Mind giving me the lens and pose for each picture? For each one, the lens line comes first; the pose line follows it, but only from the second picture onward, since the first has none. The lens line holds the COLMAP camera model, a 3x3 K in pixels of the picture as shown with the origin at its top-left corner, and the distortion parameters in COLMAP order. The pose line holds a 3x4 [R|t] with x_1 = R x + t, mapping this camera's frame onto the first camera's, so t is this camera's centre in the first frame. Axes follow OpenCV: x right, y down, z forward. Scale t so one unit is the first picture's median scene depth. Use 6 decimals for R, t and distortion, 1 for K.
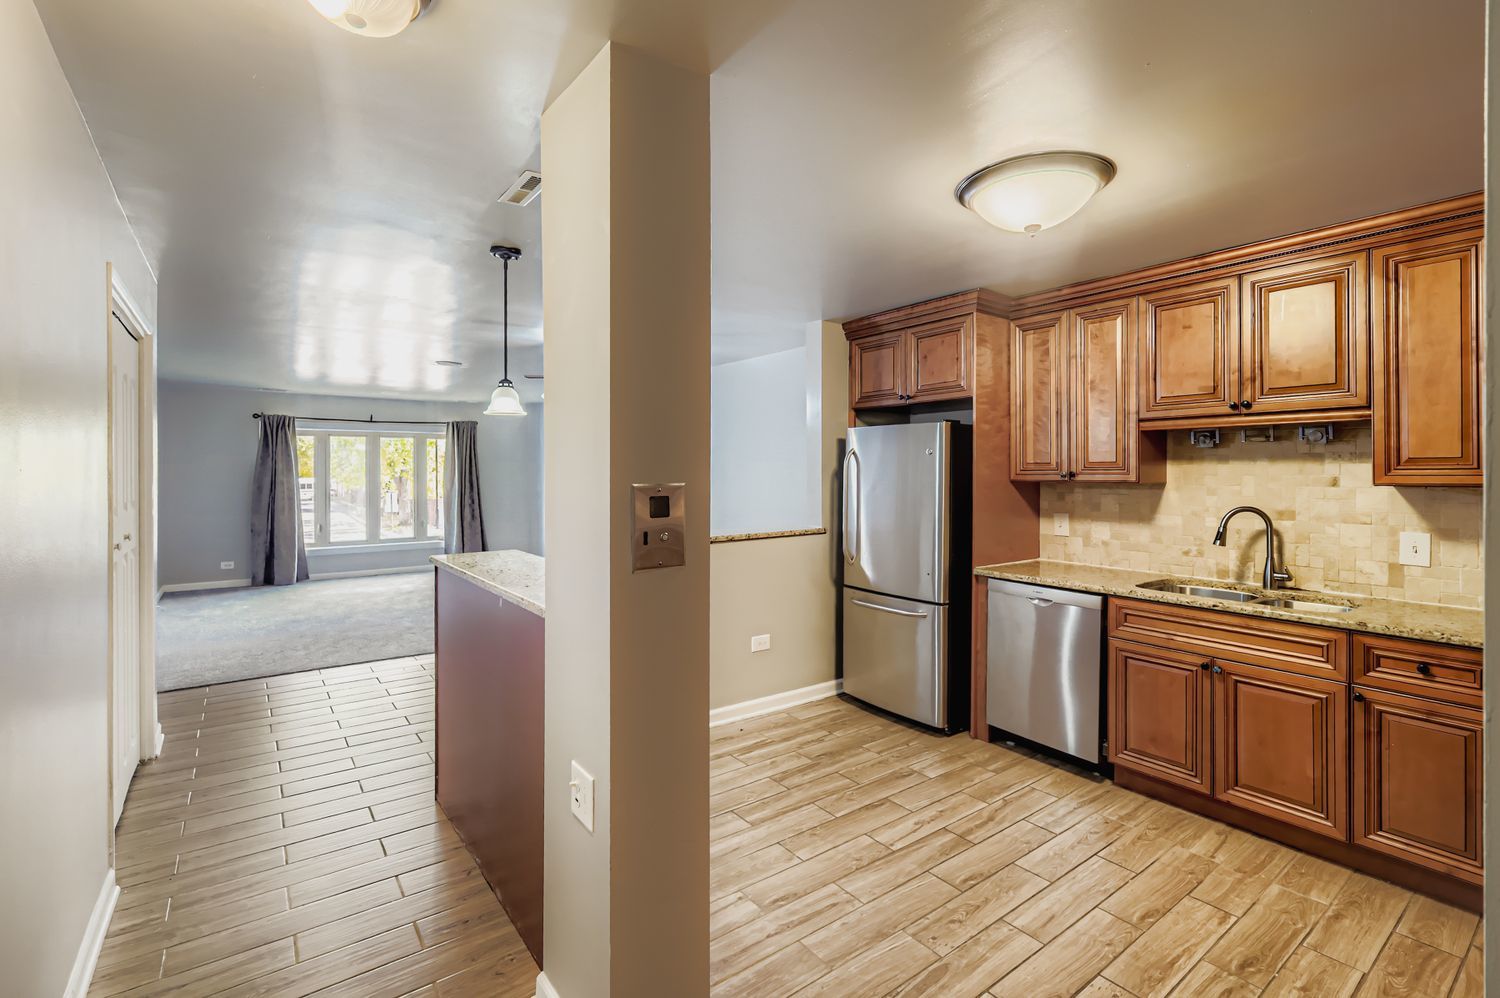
lens RADIAL K [[680.9, 0, 737.5], [0, 680.9, 473.4], [0, 0, 1]] dist [0.016418, 0.000114]
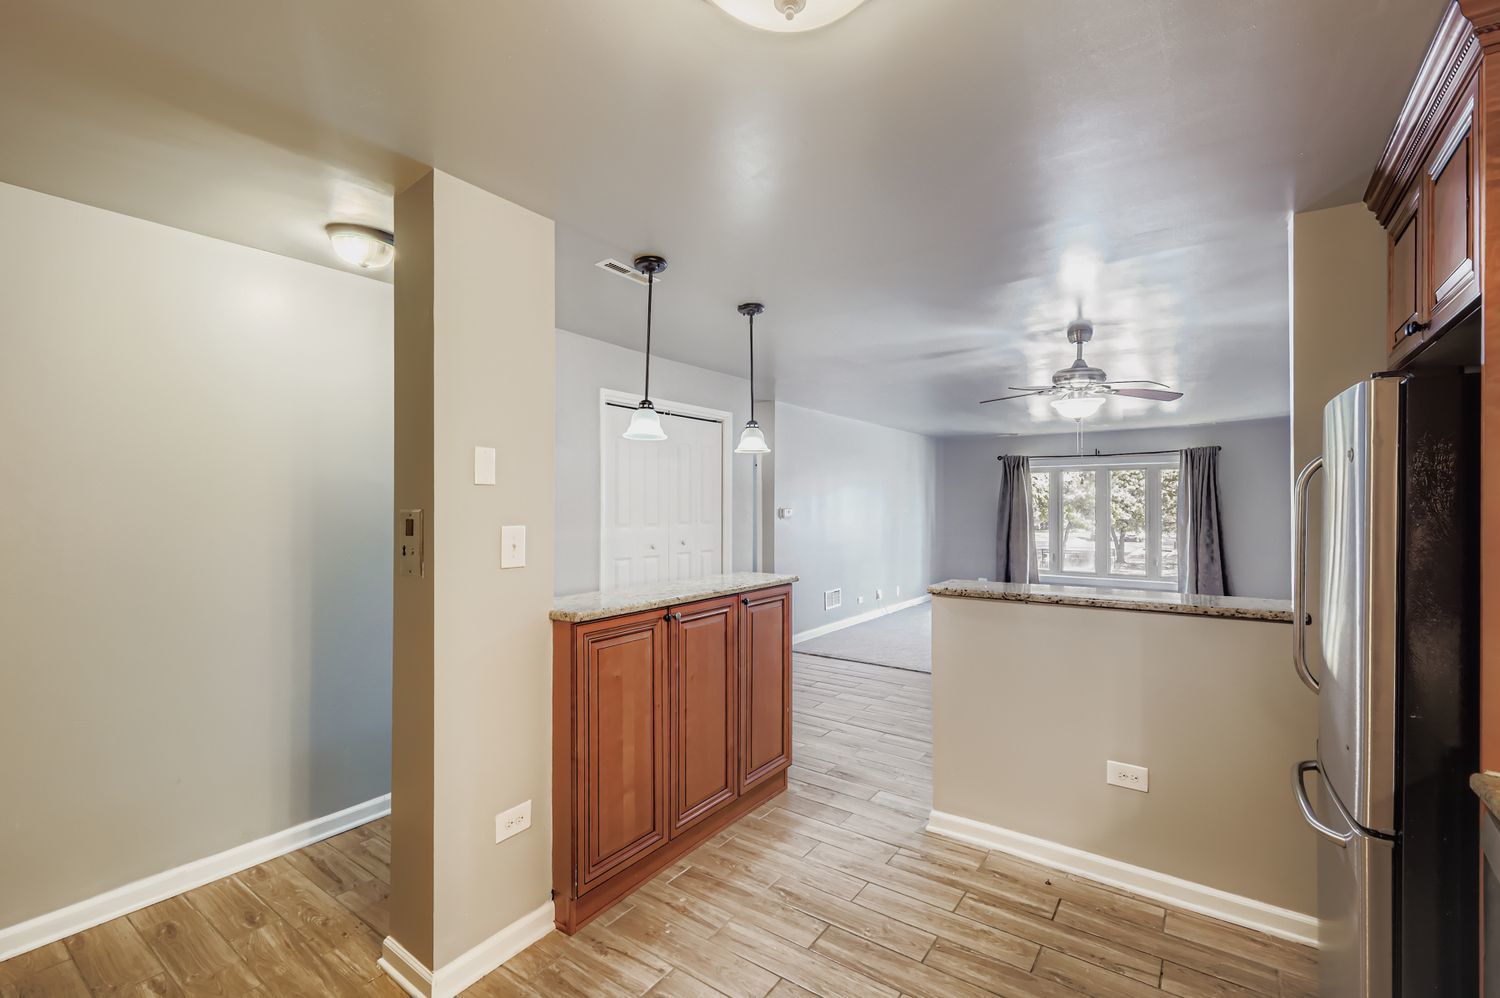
lens RADIAL K [[655.8, 0, 748.6], [0, 655.8, 500.5], [0, 0, 1]] dist [0.003938, 0.000566]
pose [[0.319099, -0.004236, -0.947712, 0.241540], [-0.006452, 0.999957, -0.006642, 0.000351], [0.947699, 0.008234, 0.319058, 0.229210]]
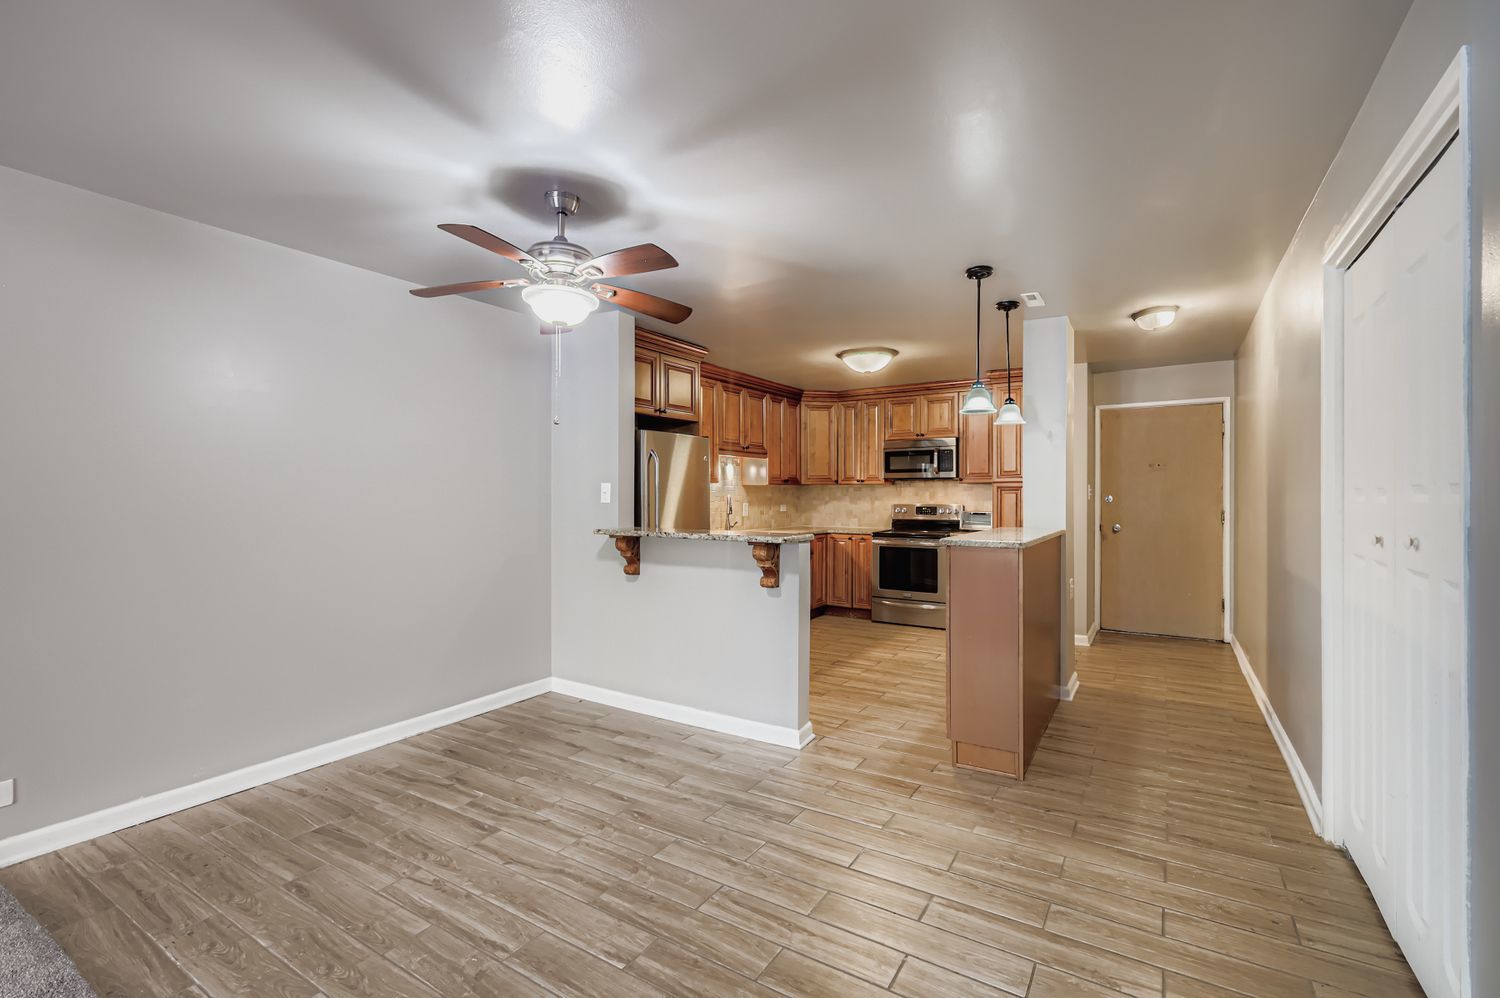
lens RADIAL K [[655.8, 0, 747.9], [0, 655.8, 494.1], [0, 0, 1]] dist [0.003938, 0.000566]
pose [[-0.371995, 0.004100, 0.928226, -0.427446], [0.004898, 0.999985, -0.002454, 0.017966], [-0.928222, 0.003633, -0.372010, 0.622832]]
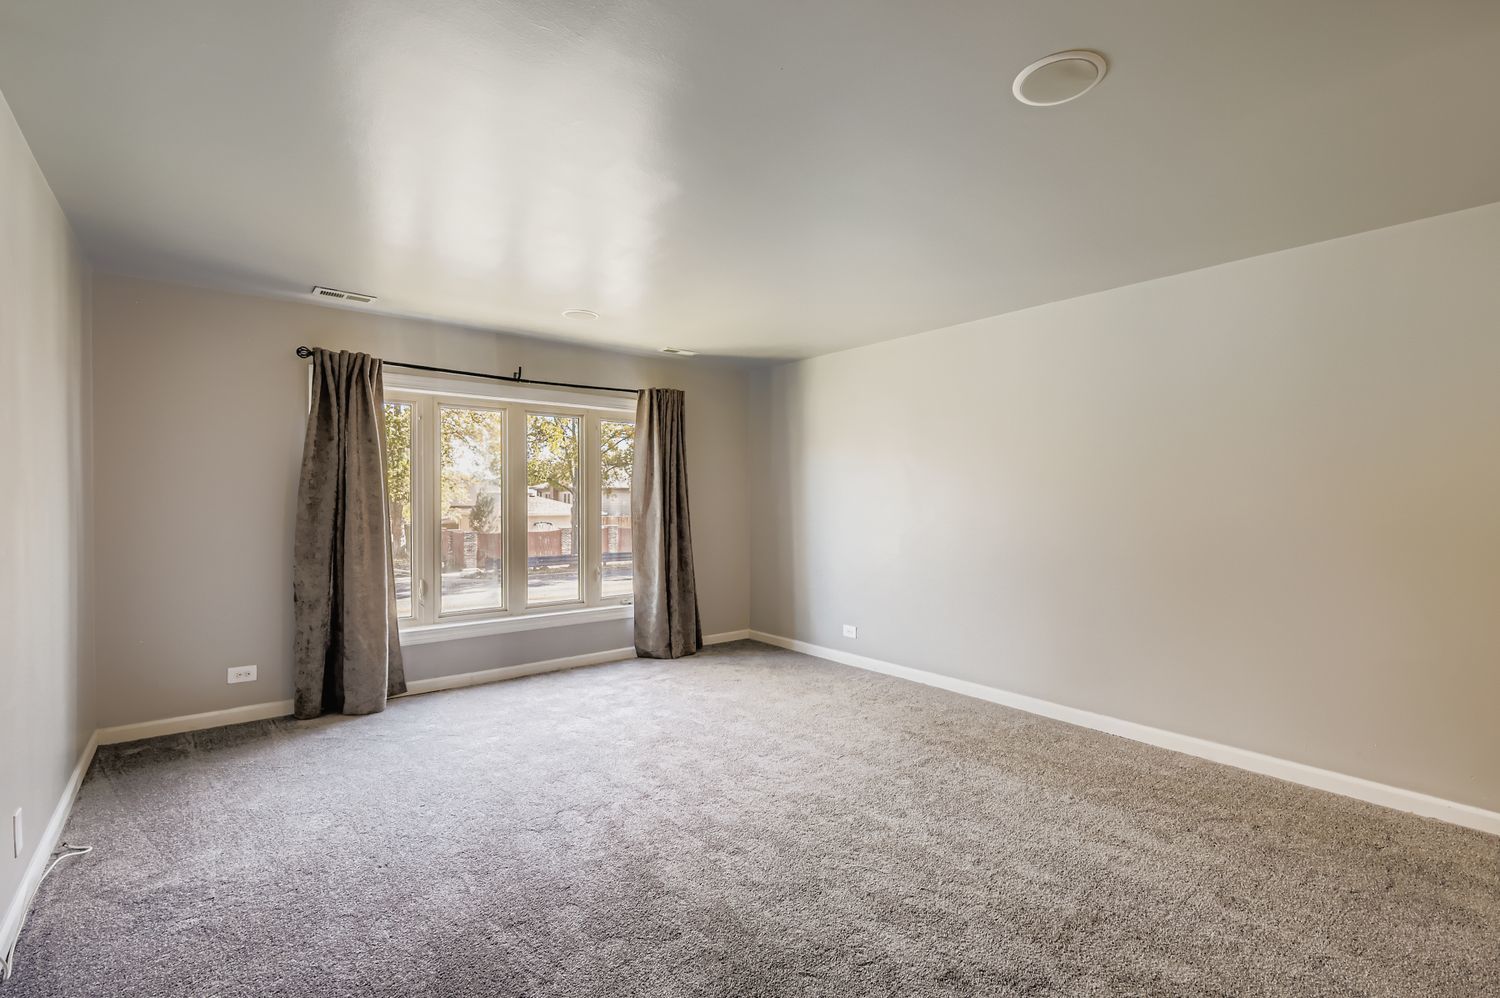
lens RADIAL K [[680.9, 0, 741.9], [0, 680.9, 505.1], [0, 0, 1]] dist [0.016418, 0.000114]
pose [[0.998878, 0.000500, 0.047349, -0.433113], [-0.000755, 0.999985, 0.005355, 0.017342], [-0.047346, -0.005385, 0.998864, 0.528494]]
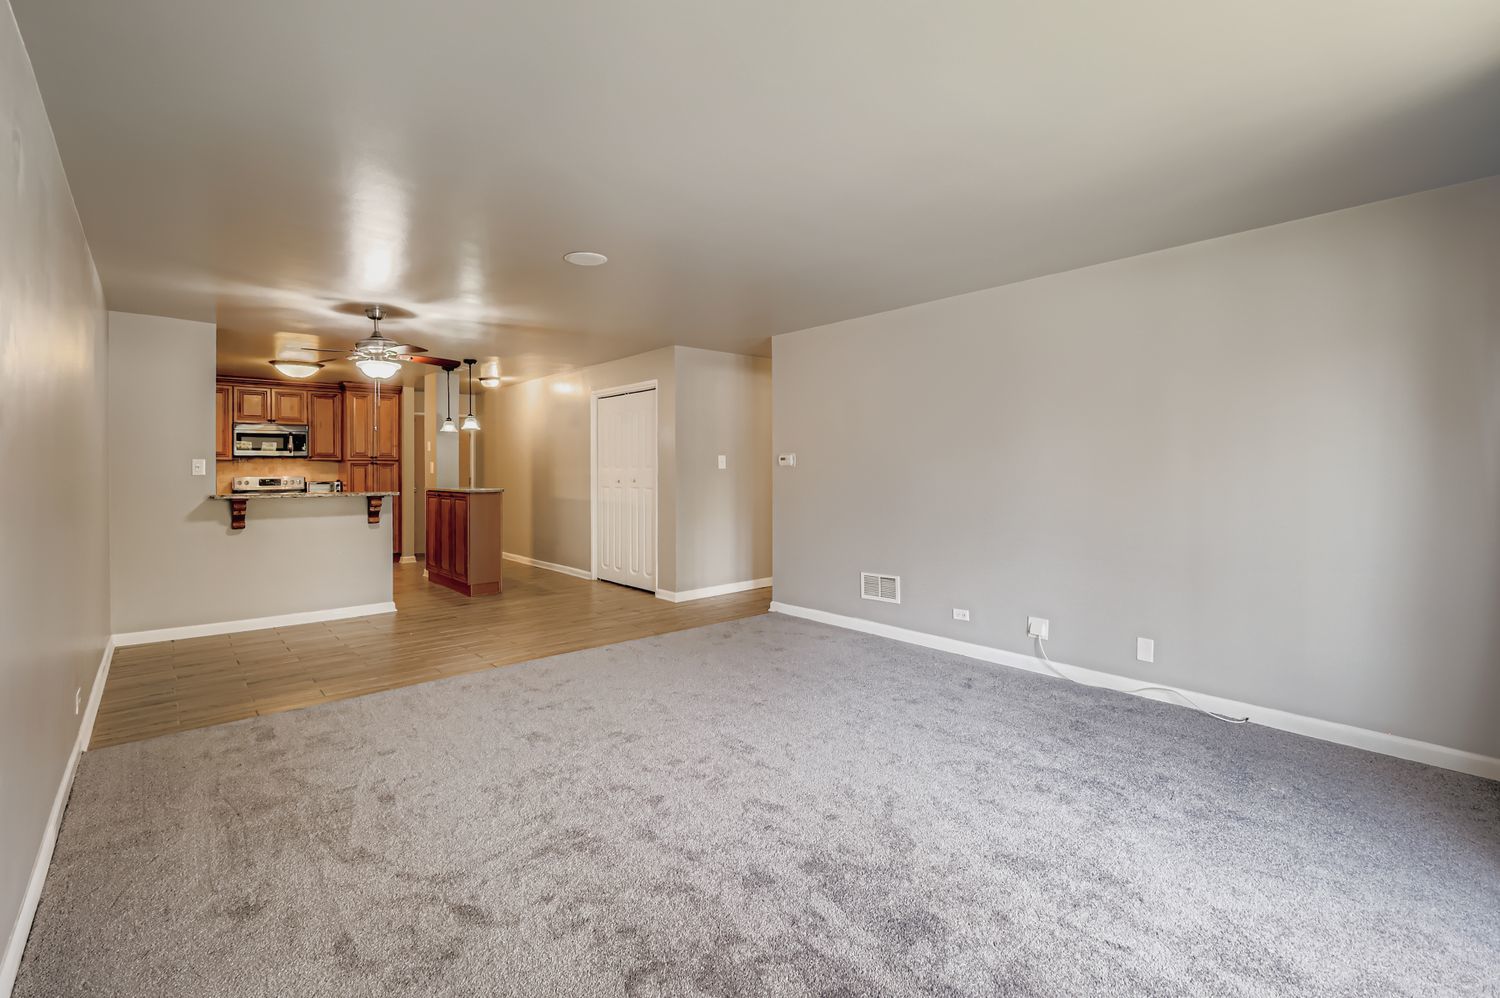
lens RADIAL K [[655.8, 0, 751.8], [0, 655.8, 468.8], [0, 0, 1]] dist [0.003938, 0.000566]
pose [[-0.995001, 0.004432, -0.099766, -0.382916], [0.004083, 0.999985, 0.003694, 0.016515], [0.099781, 0.003268, -0.995004, 1.186603]]
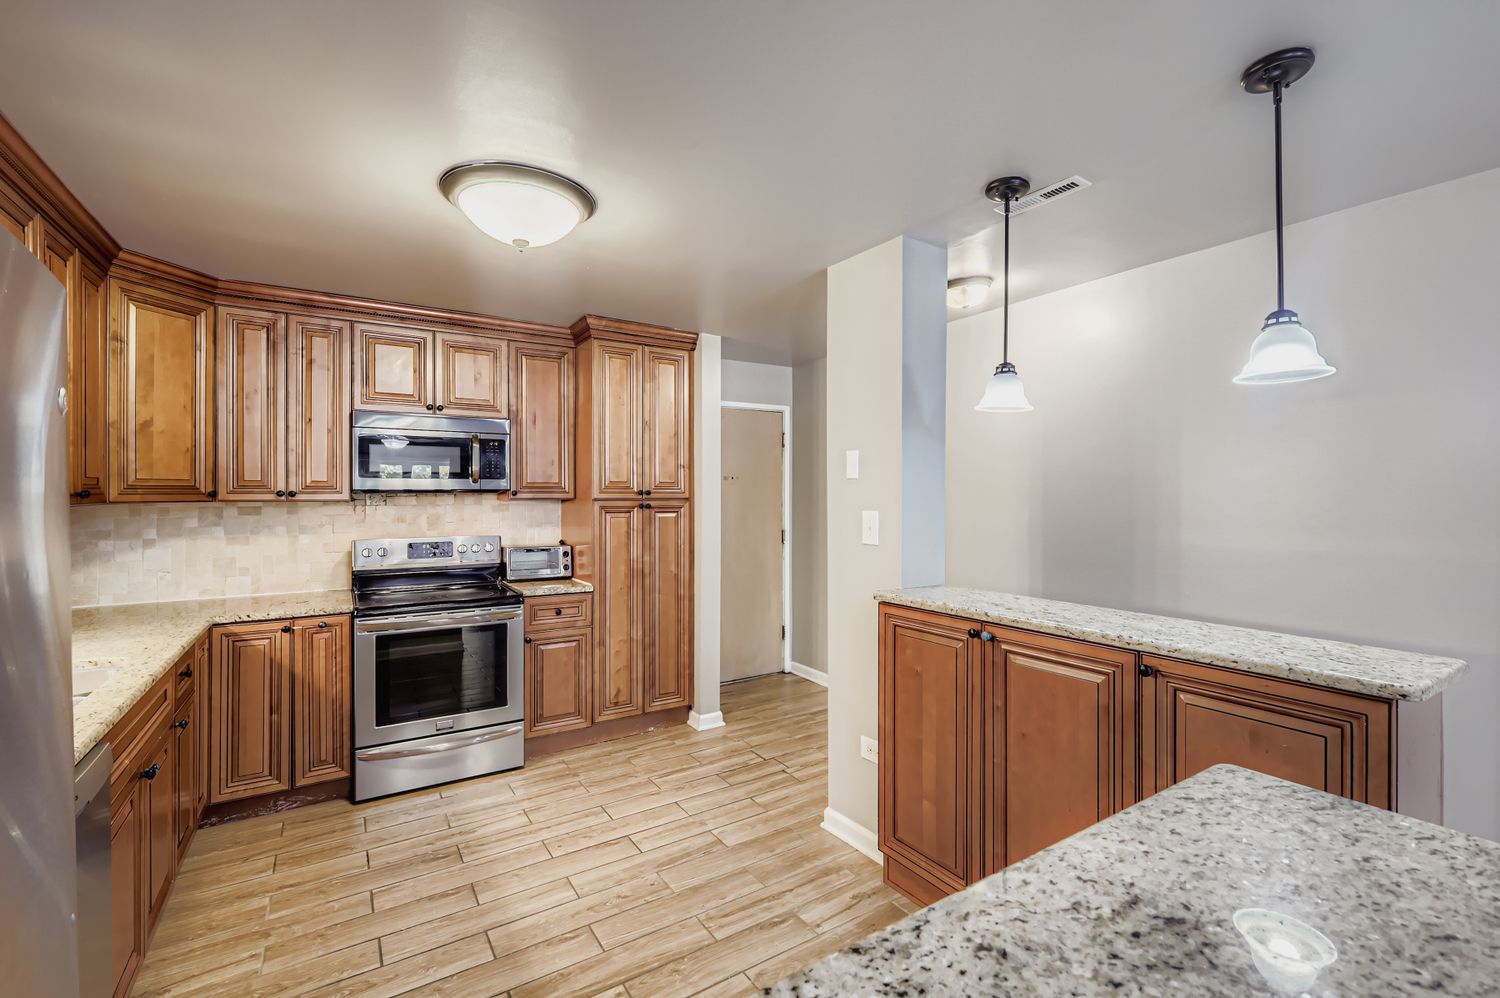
lens RADIAL K [[655.8, 0, 748.6], [0, 655.8, 495.7], [0, 0, 1]] dist [0.003938, 0.000566]
pose [[-0.998359, 0.003840, 0.057145, 0.013247], [0.004263, 0.999964, 0.007275, -0.000753], [-0.057115, 0.007507, -0.998339, 0.537985]]
